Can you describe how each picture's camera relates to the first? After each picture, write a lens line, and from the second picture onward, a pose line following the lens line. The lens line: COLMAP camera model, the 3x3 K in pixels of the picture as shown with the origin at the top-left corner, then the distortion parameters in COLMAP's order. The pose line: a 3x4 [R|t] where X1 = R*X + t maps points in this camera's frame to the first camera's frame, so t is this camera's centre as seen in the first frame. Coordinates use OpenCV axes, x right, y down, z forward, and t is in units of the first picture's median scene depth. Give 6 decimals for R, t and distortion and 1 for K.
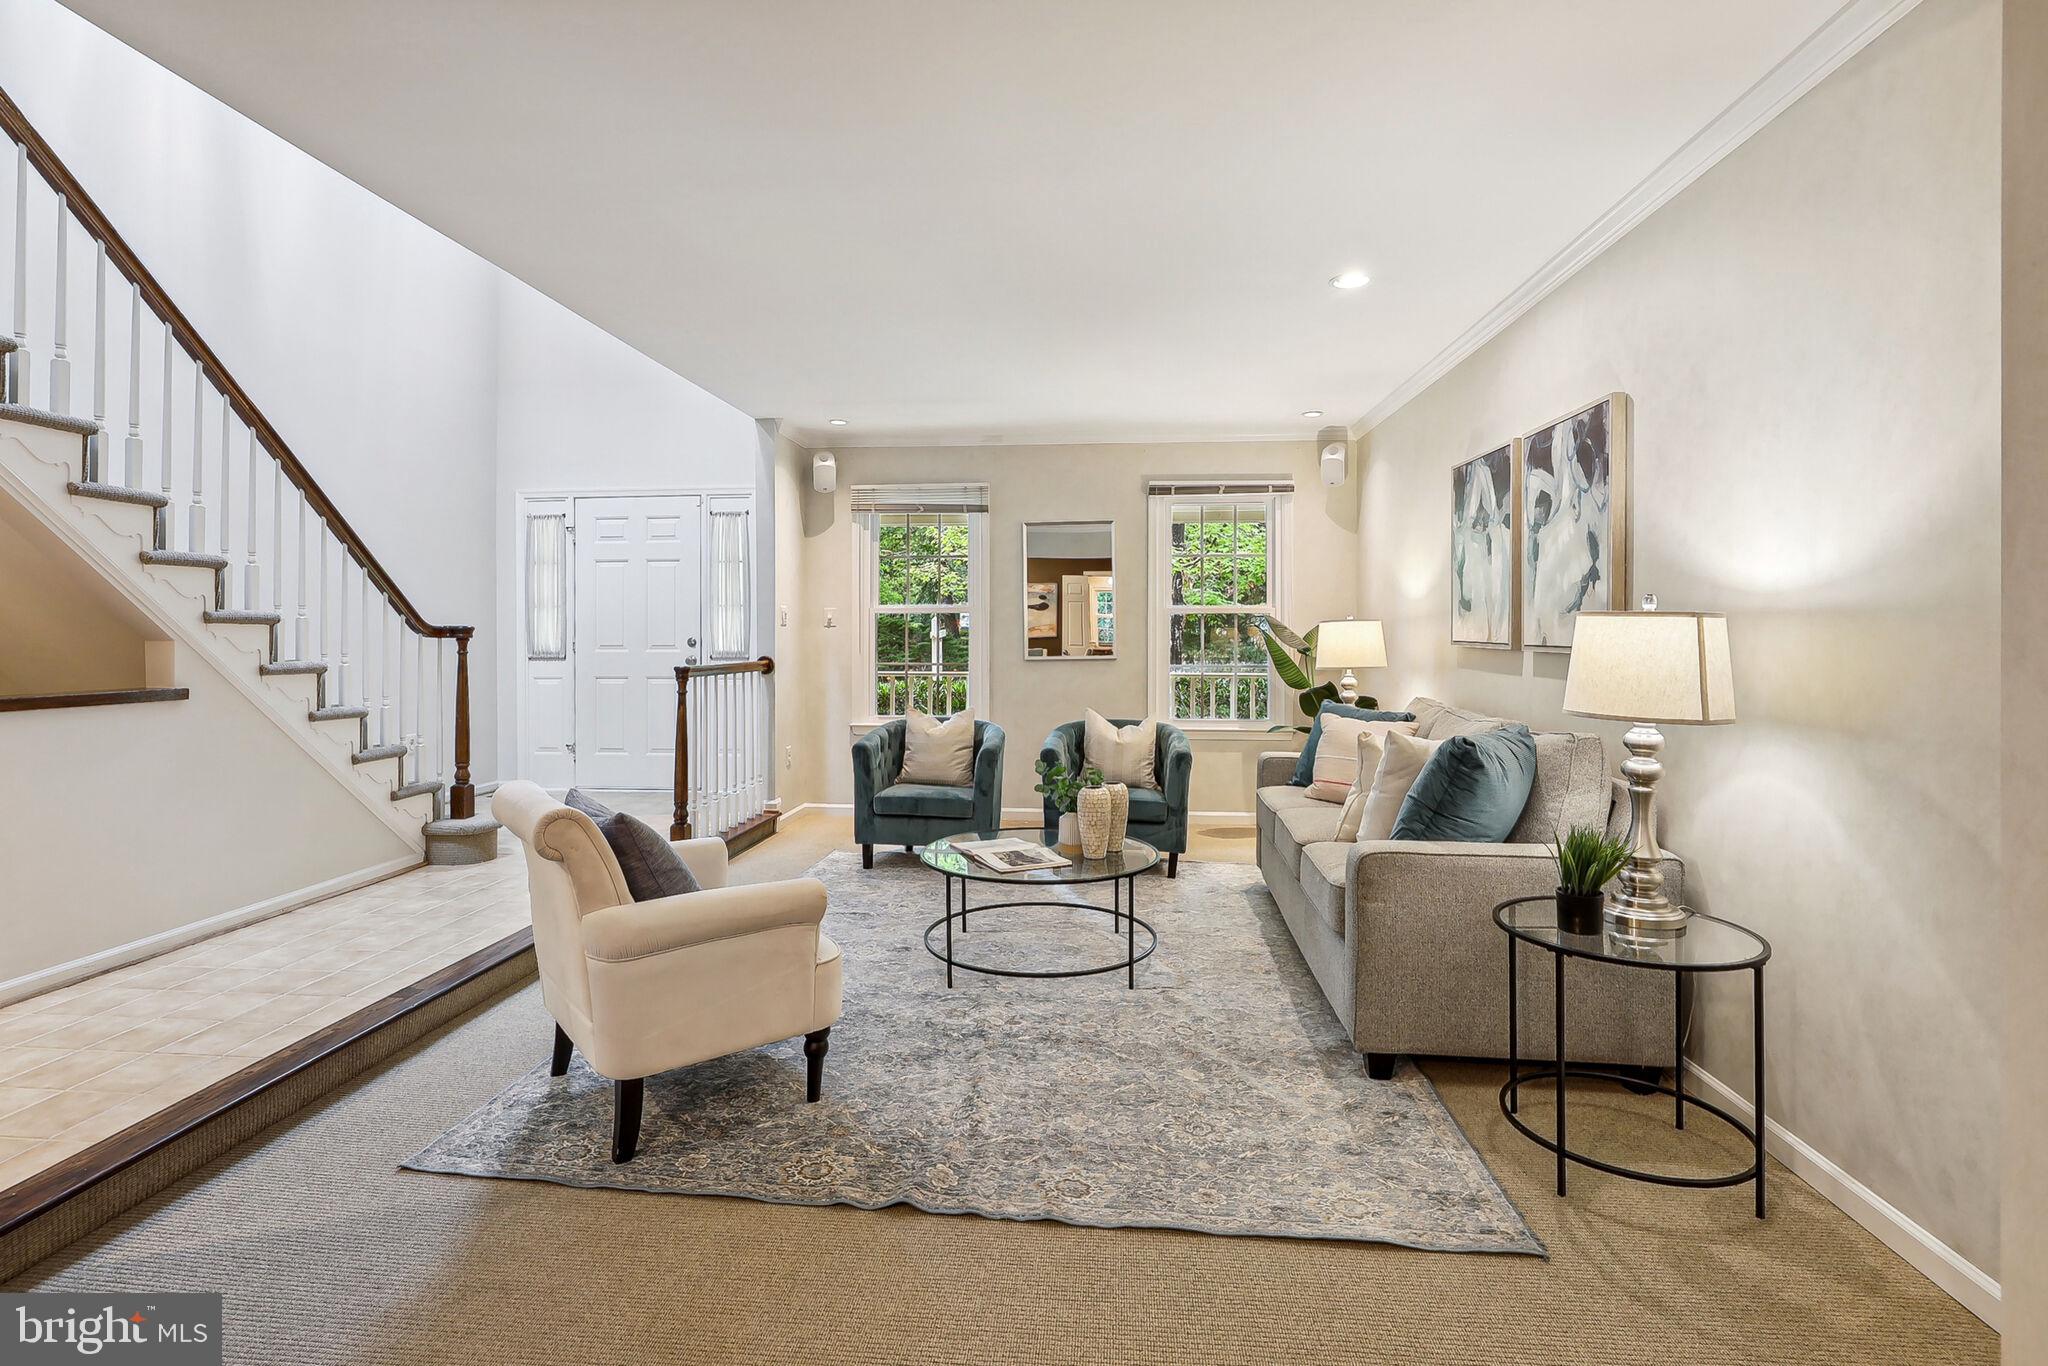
lens RADIAL K [[981.5, 0, 1011.0], [0, 981.5, 623.3], [0, 0, 1]] dist [-0.010486, 0.001102]
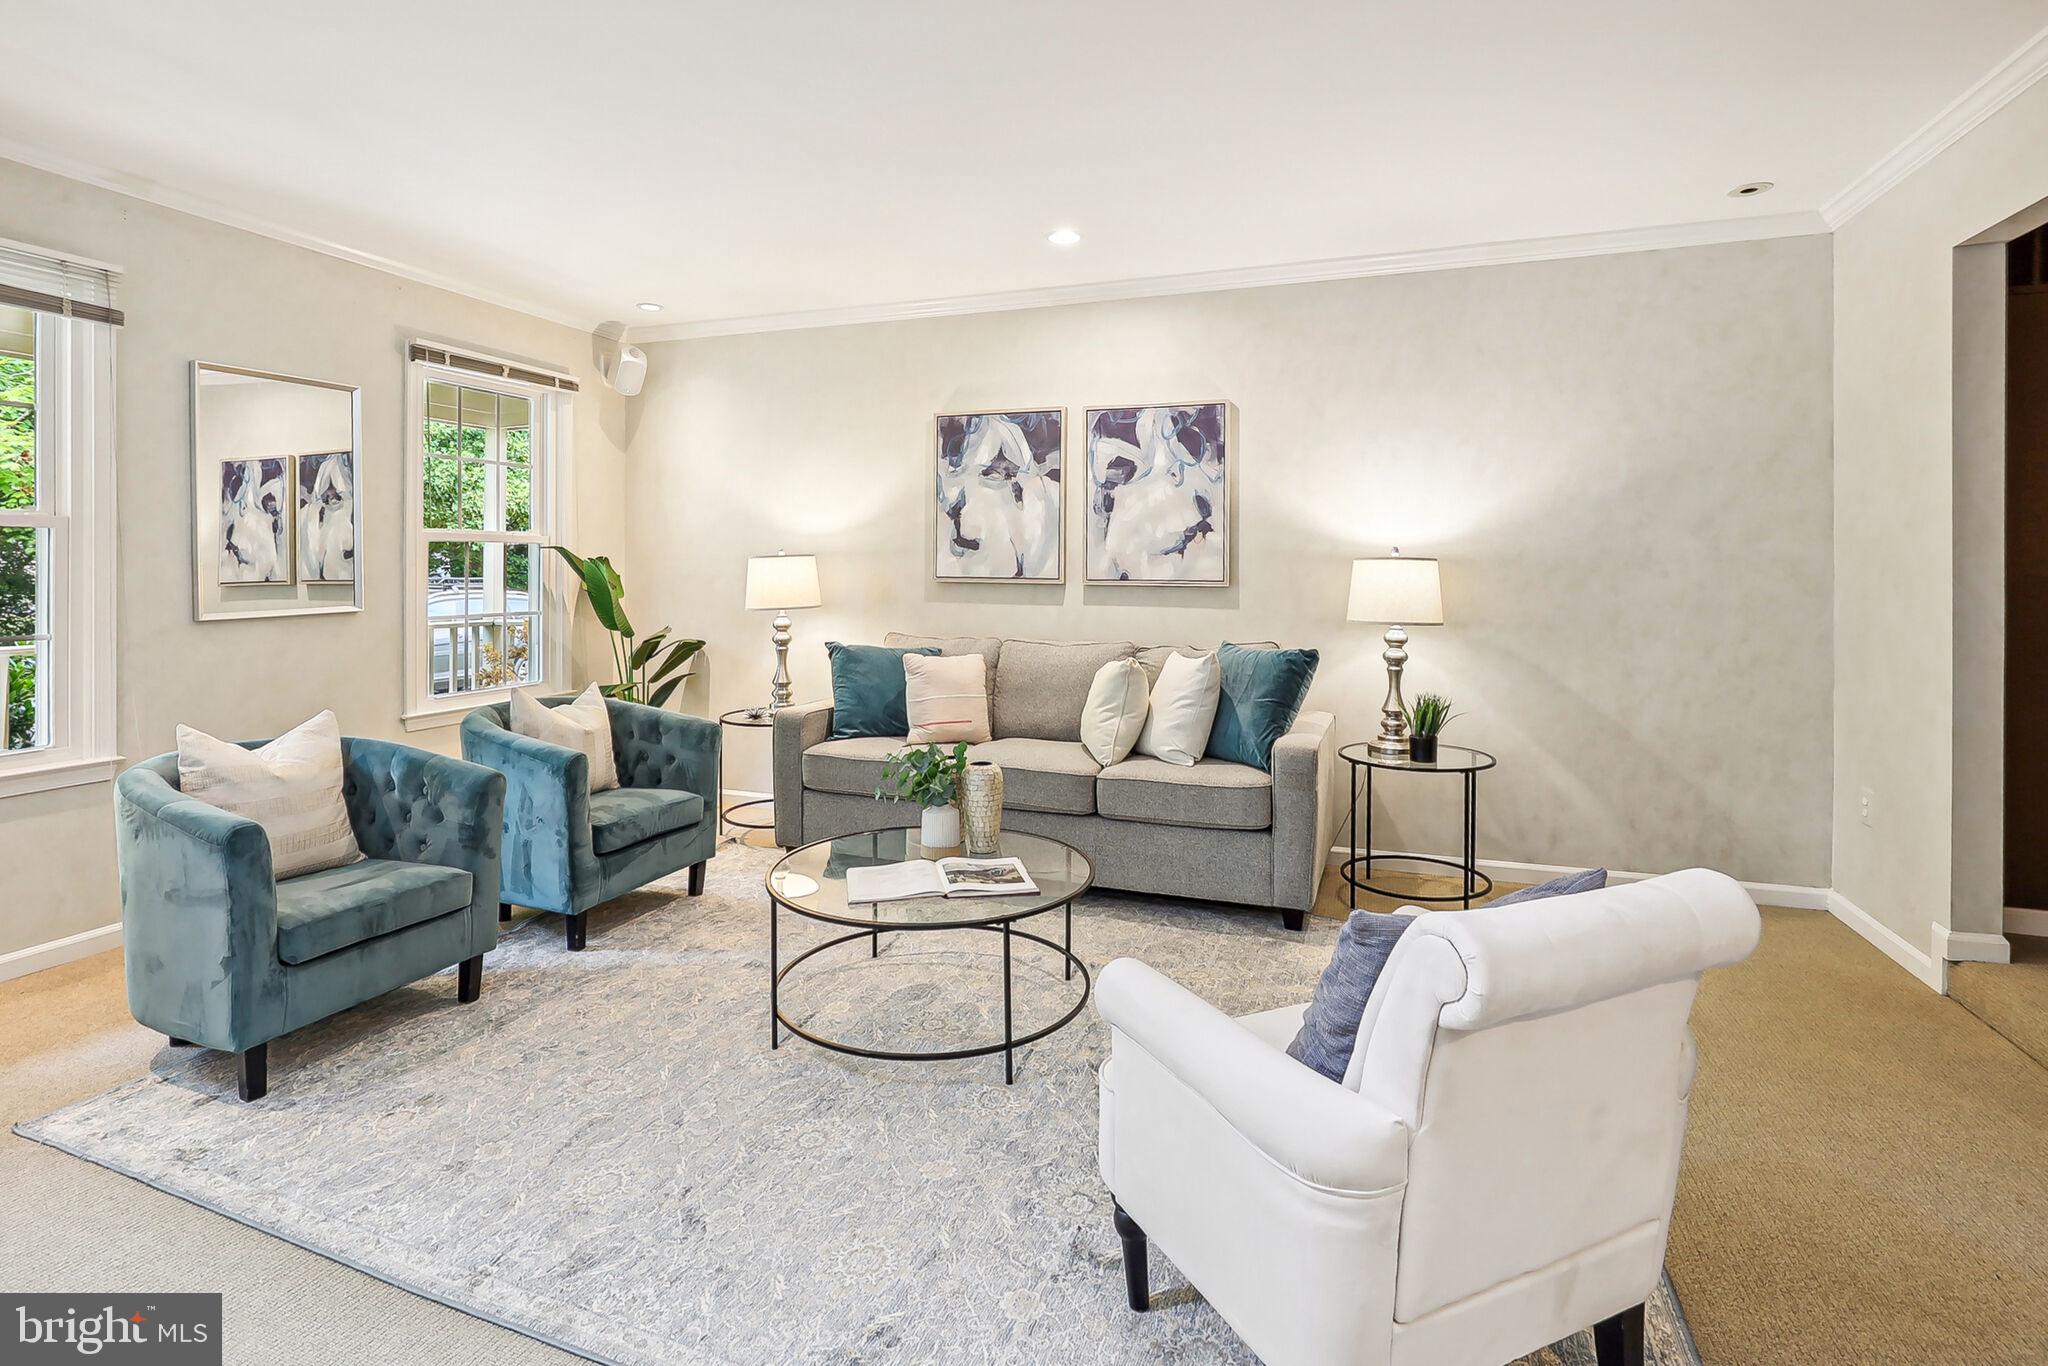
lens RADIAL K [[996.2, 0, 1027.4], [0, 996.2, 558.3], [0, 0, 1]] dist [-0.006764, 0.001190]
pose [[0.243763, 0.007429, 0.969806, -0.629458], [-0.010523, 0.999932, -0.005015, 0.002536], [-0.969778, -0.008983, 0.243824, 0.692949]]
